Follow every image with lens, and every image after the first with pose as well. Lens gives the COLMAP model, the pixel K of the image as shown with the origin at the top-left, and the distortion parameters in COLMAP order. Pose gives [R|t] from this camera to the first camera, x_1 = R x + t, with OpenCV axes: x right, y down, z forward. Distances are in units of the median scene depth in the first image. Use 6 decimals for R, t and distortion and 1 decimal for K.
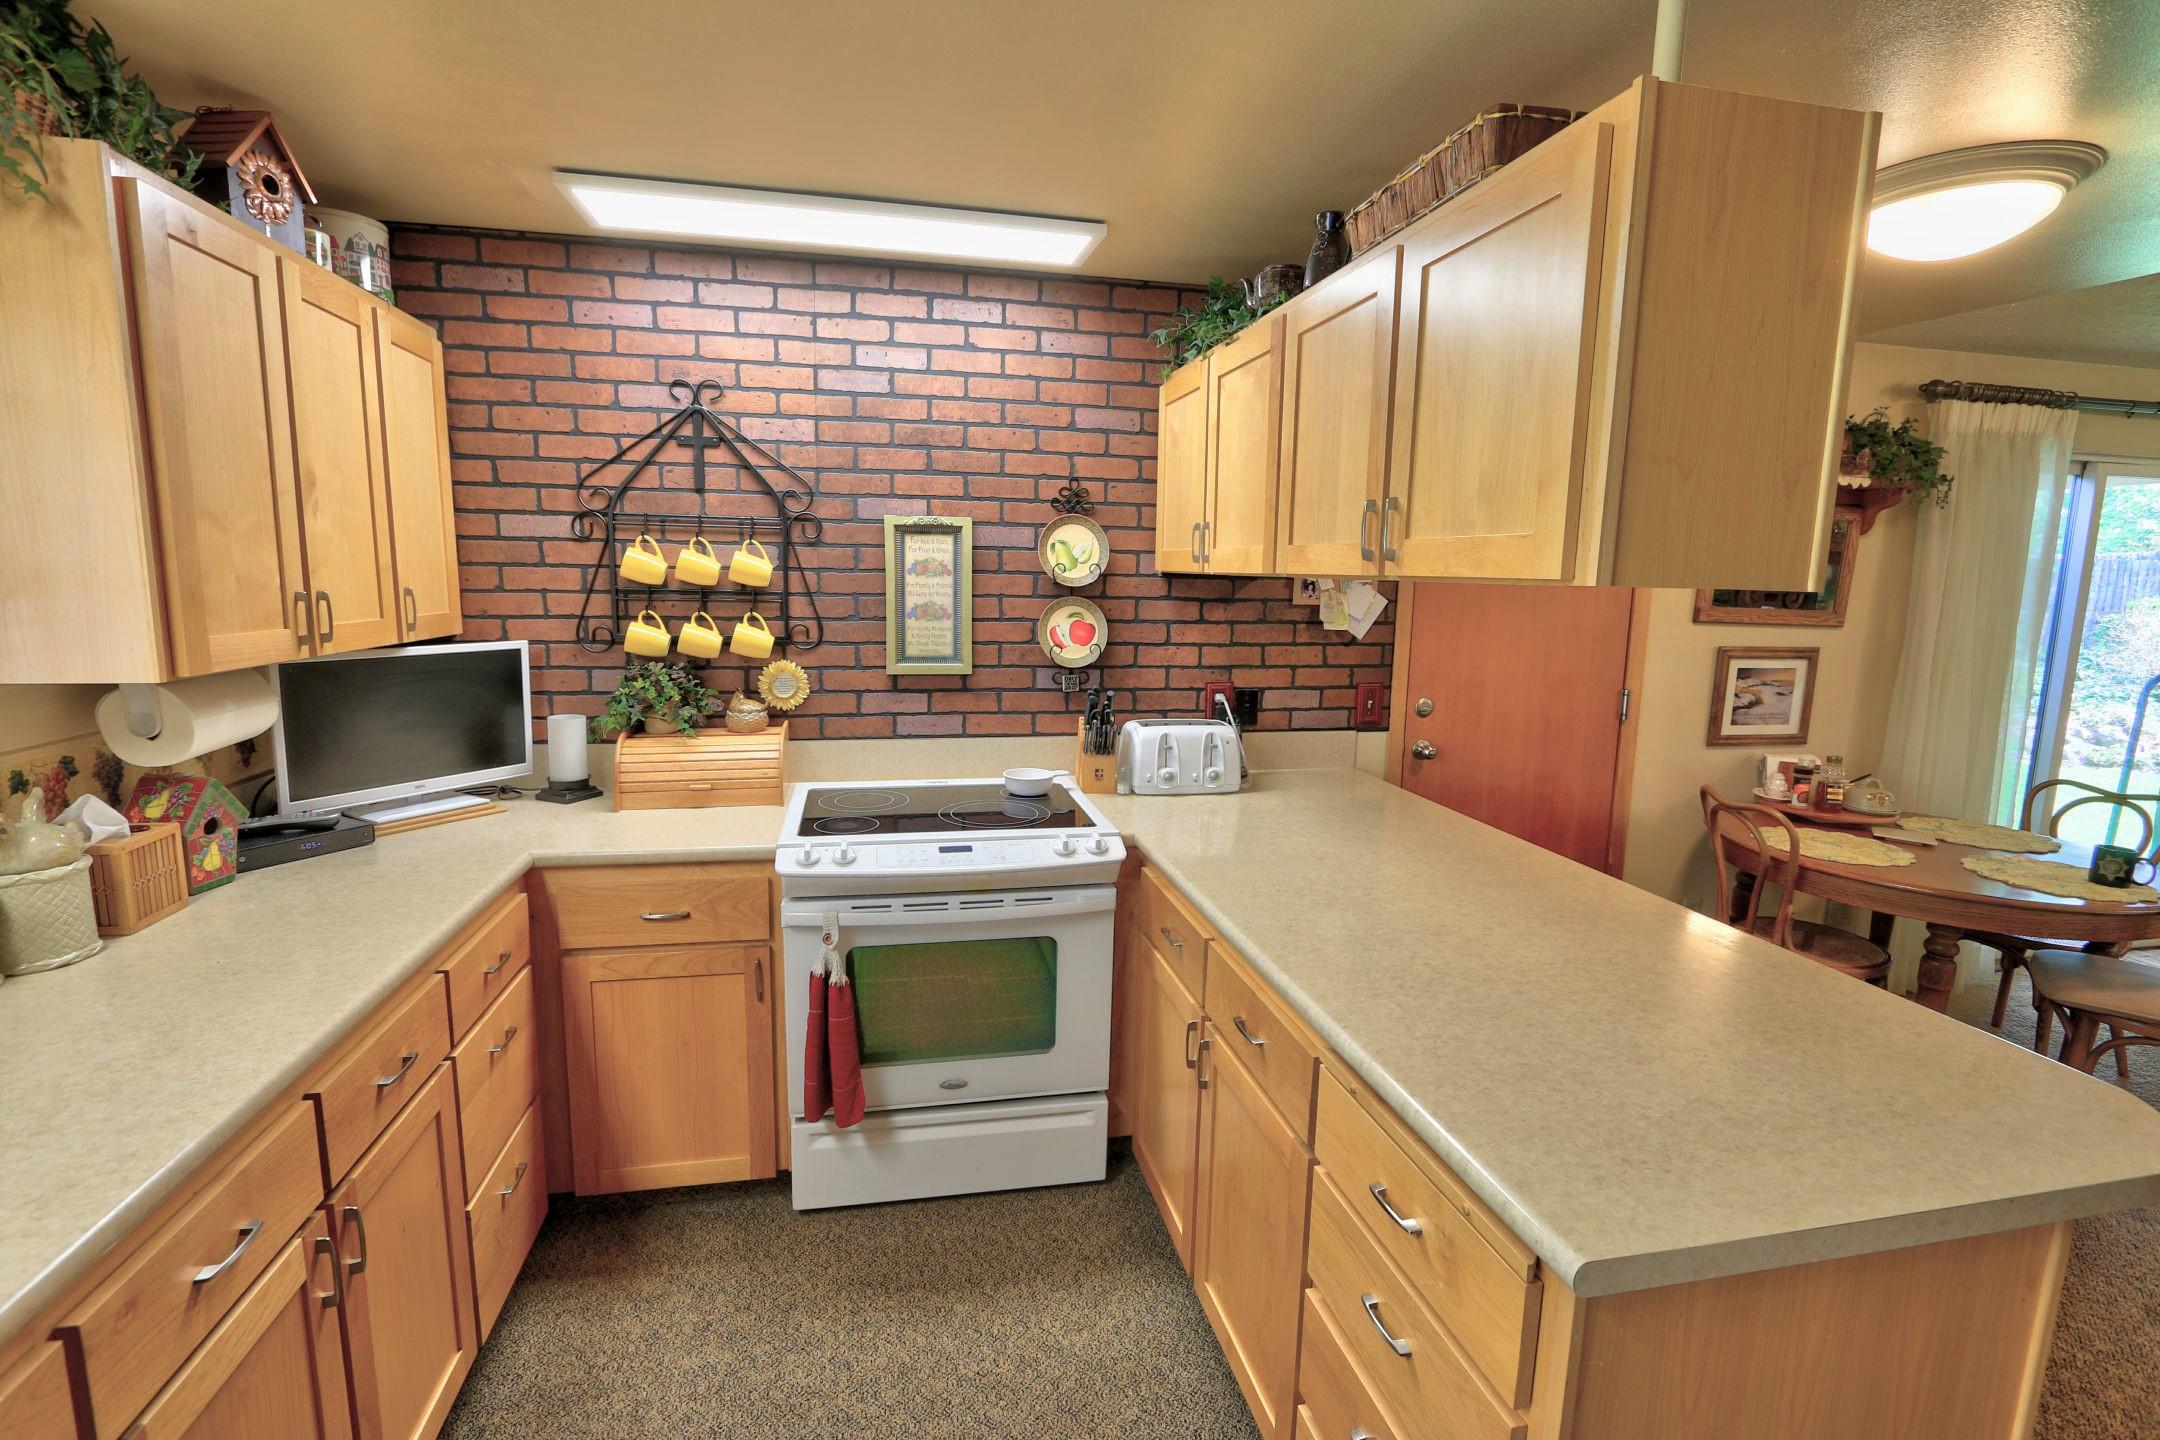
lens RADIAL K [[986.9, 0, 1071.6], [0, 986.9, 718.2], [0, 0, 1]] dist [-0.014931, 0.002428]
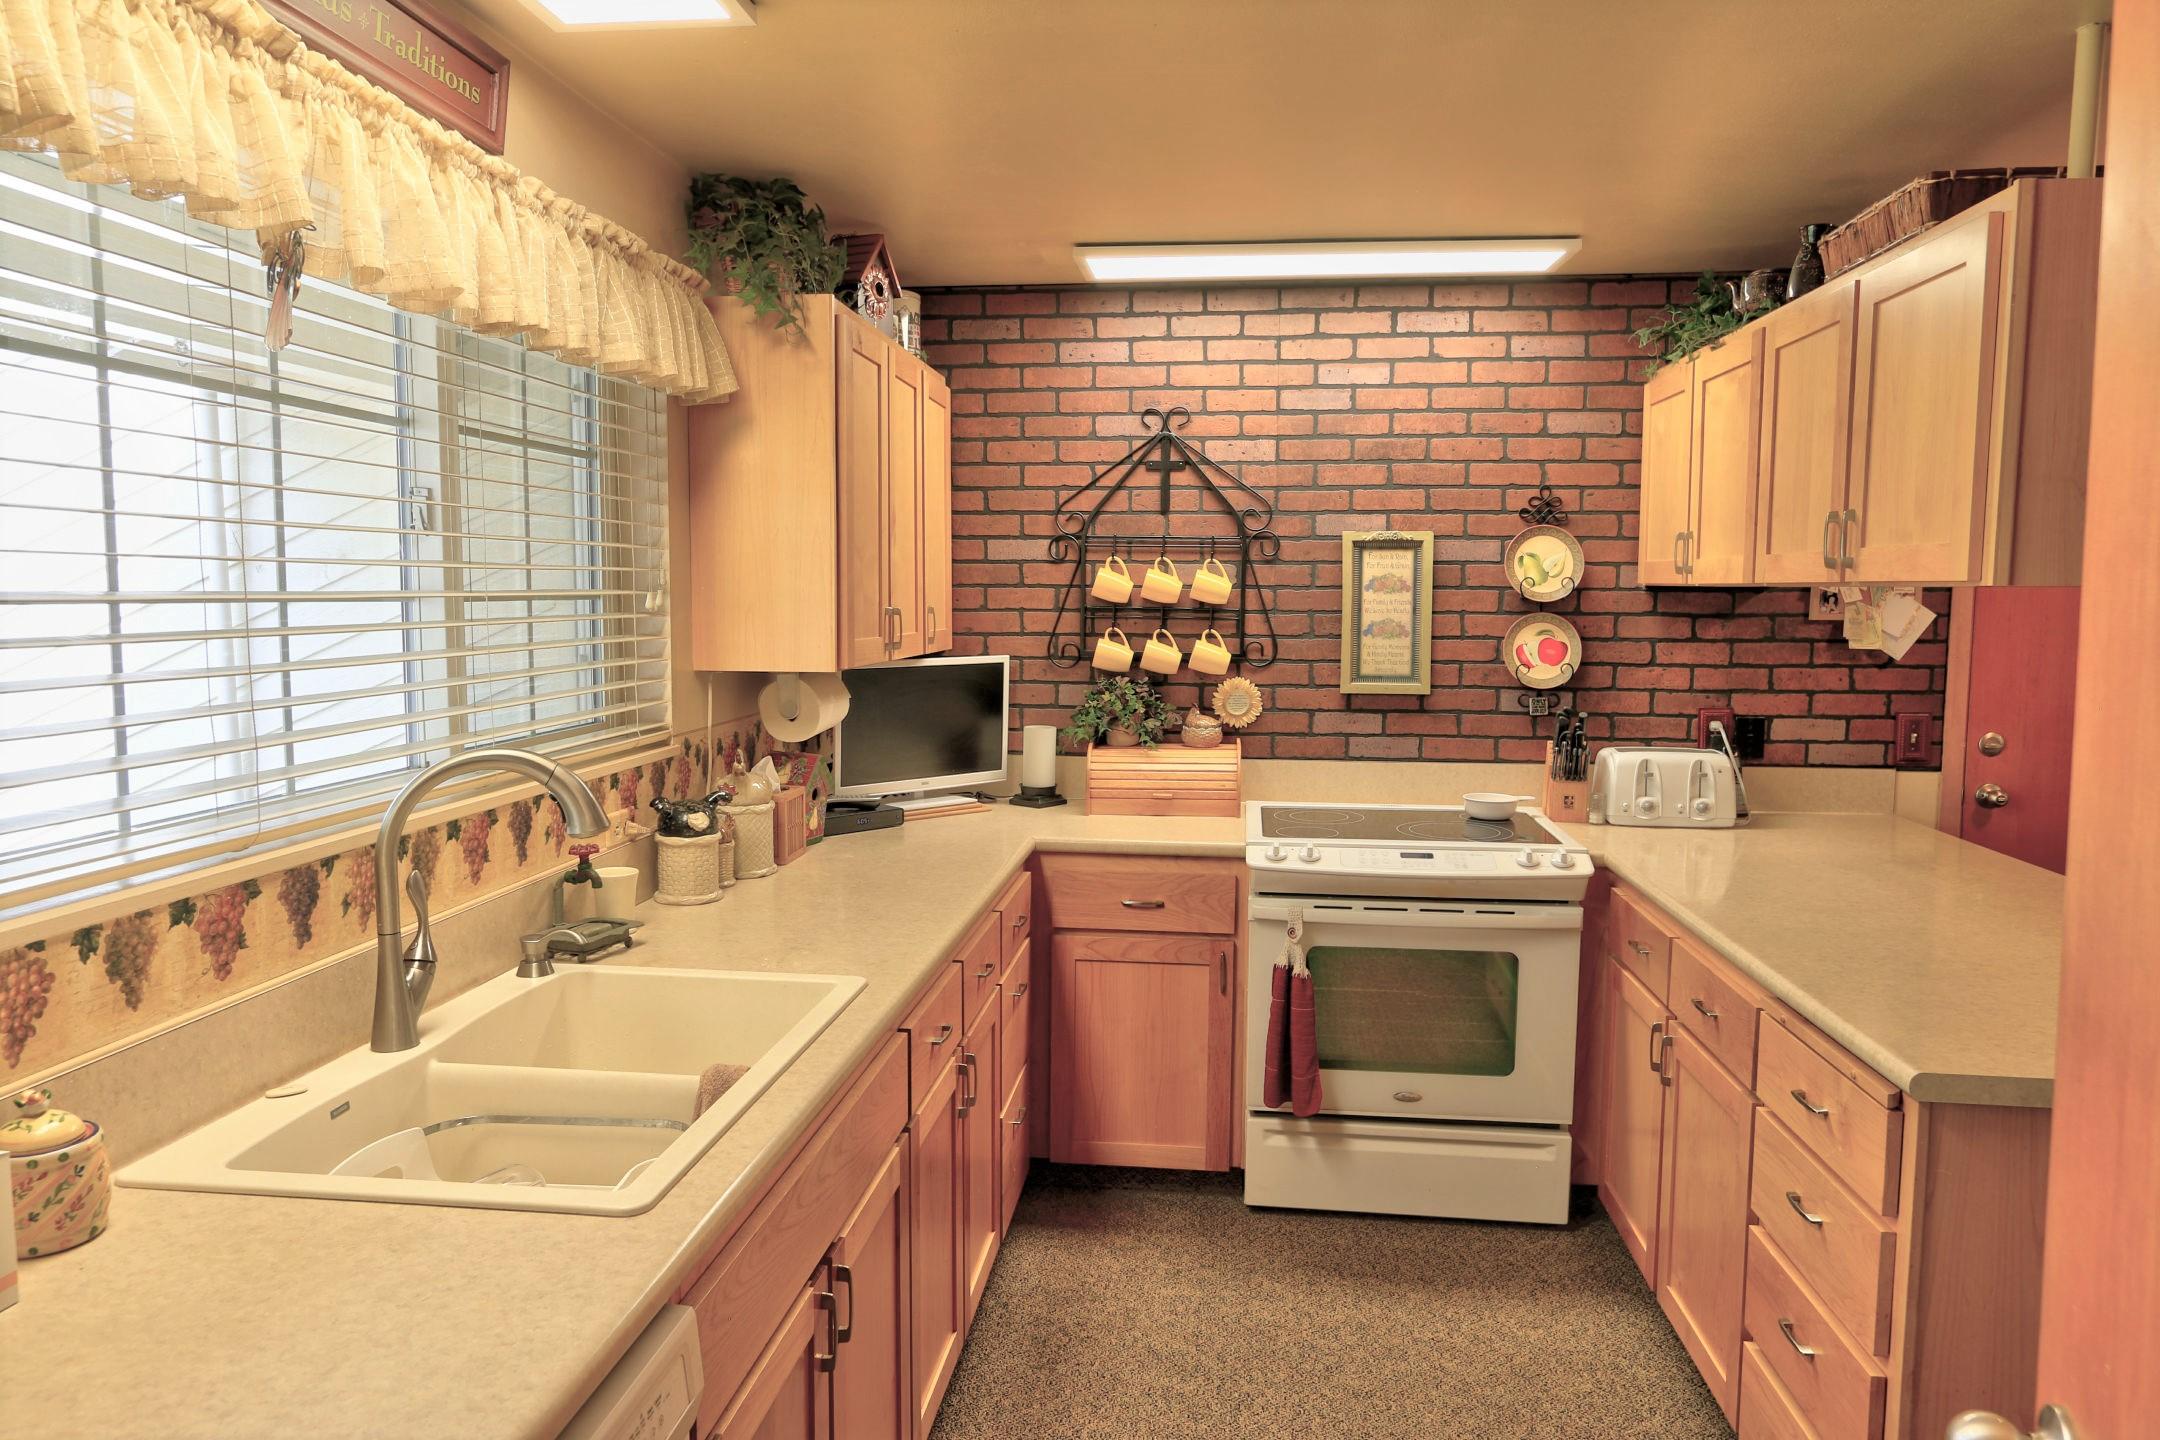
lens RADIAL K [[1429.8, 0, 1073.8], [0, 1429.8, 717.5], [0, 0, 1]] dist [-0.036784, 0.065871]
pose [[0.948523, 0.014209, -0.316388, 0.009353], [-0.033942, 0.997800, -0.056943, 0.072156], [0.314883, 0.064751, 0.946919, -0.435275]]
